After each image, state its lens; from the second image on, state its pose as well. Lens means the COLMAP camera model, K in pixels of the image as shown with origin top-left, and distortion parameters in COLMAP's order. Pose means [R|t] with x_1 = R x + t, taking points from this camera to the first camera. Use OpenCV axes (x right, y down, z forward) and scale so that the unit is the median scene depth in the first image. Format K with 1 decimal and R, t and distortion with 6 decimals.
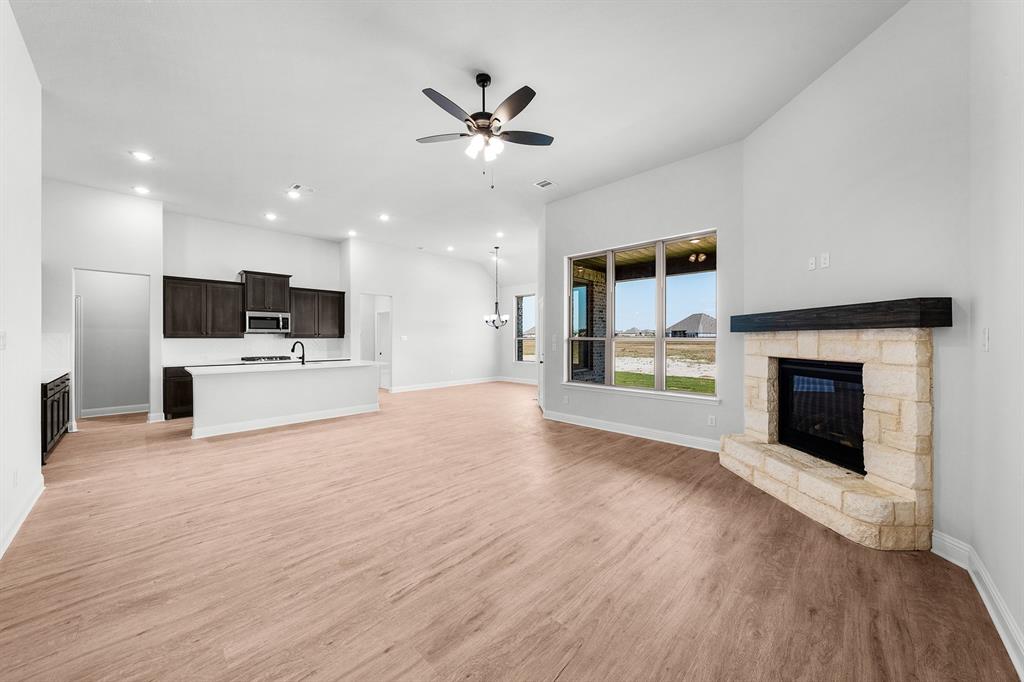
lens RADIAL K [[372.0, 0, 512.5], [0, 372.0, 337.1], [0, 0, 1]] dist [-0.001066, 0.000602]
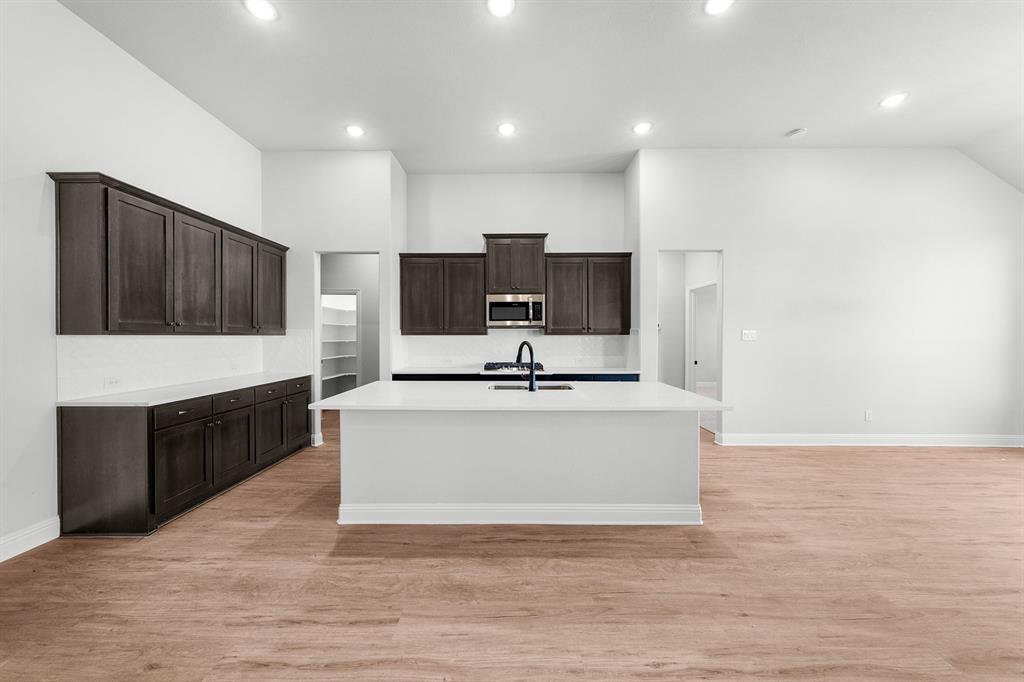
lens RADIAL K [[348.4, 0, 508.8], [0, 348.4, 340.8], [0, 0, 1]] dist [-0.002188, -0.000054]
pose [[0.689623, 0.012771, -0.724056, -0.284684], [0.004343, 0.999754, 0.021770, 0.000023], [0.724156, -0.018158, 0.689398, 0.733752]]
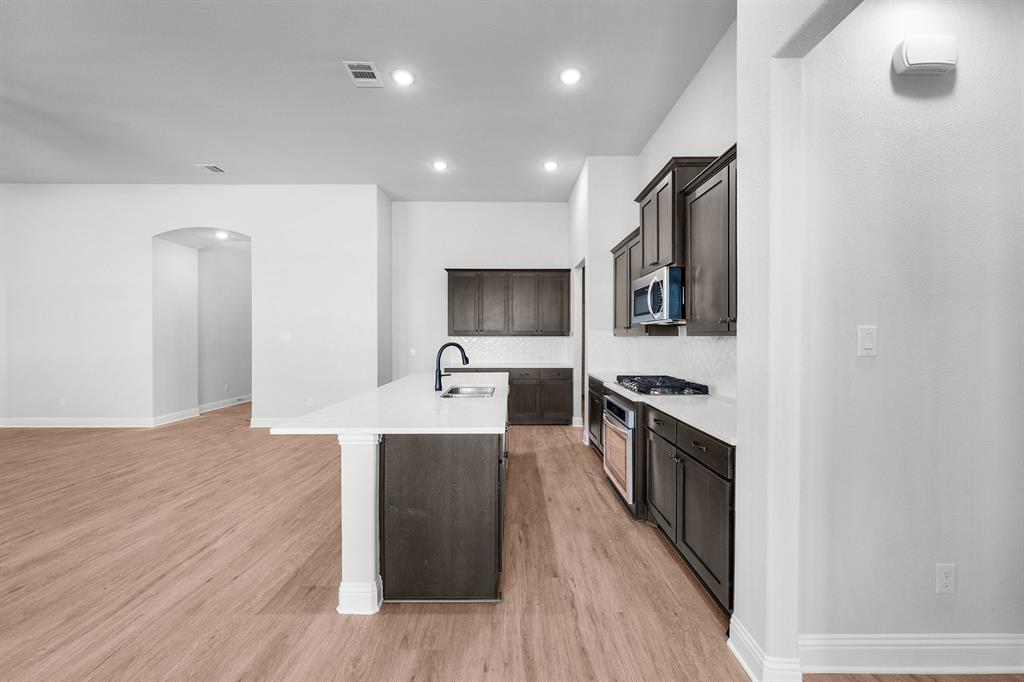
lens RADIAL K [[372.0, 0, 511.3], [0, 372.0, 338.9], [0, 0, 1]] dist [-0.001066, 0.000602]
pose [[-0.710022, 0.003930, -0.704169, -0.312672], [0.002447, 0.999992, 0.003114, 0.006191], [0.704175, 0.000488, -0.710026, 1.542343]]
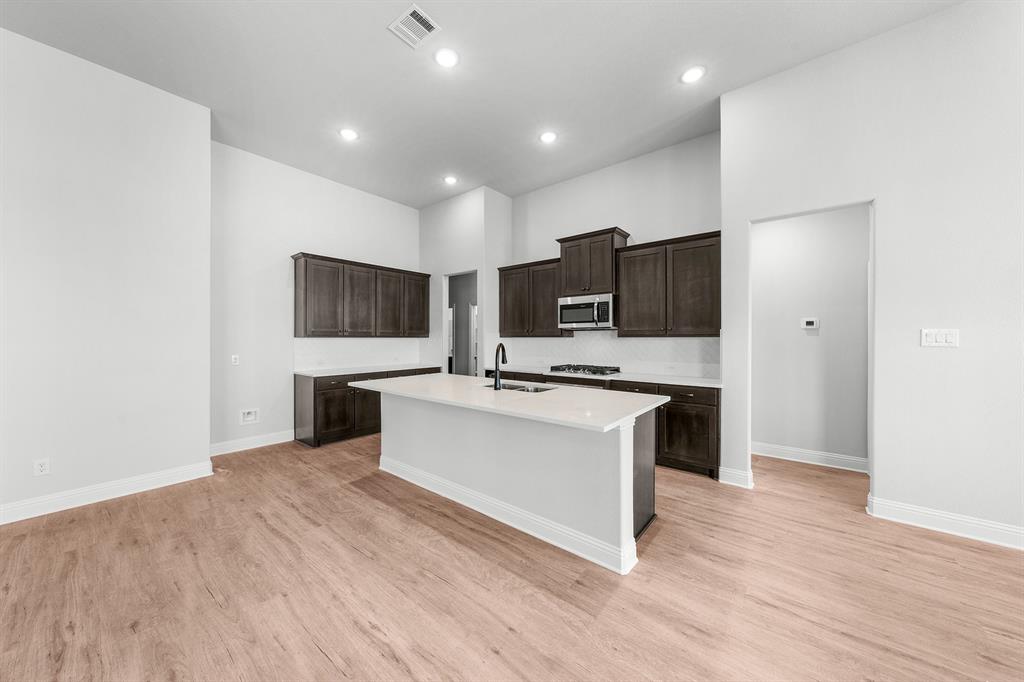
lens RADIAL K [[348.4, 0, 518.5], [0, 348.4, 337.8], [0, 0, 1]] dist [-0.002188, -0.000054]
pose [[0.095377, -0.000304, -0.995441, -0.094959], [0.006120, 0.999981, 0.000281, 0.004466], [0.995422, -0.006119, 0.095377, 1.072476]]
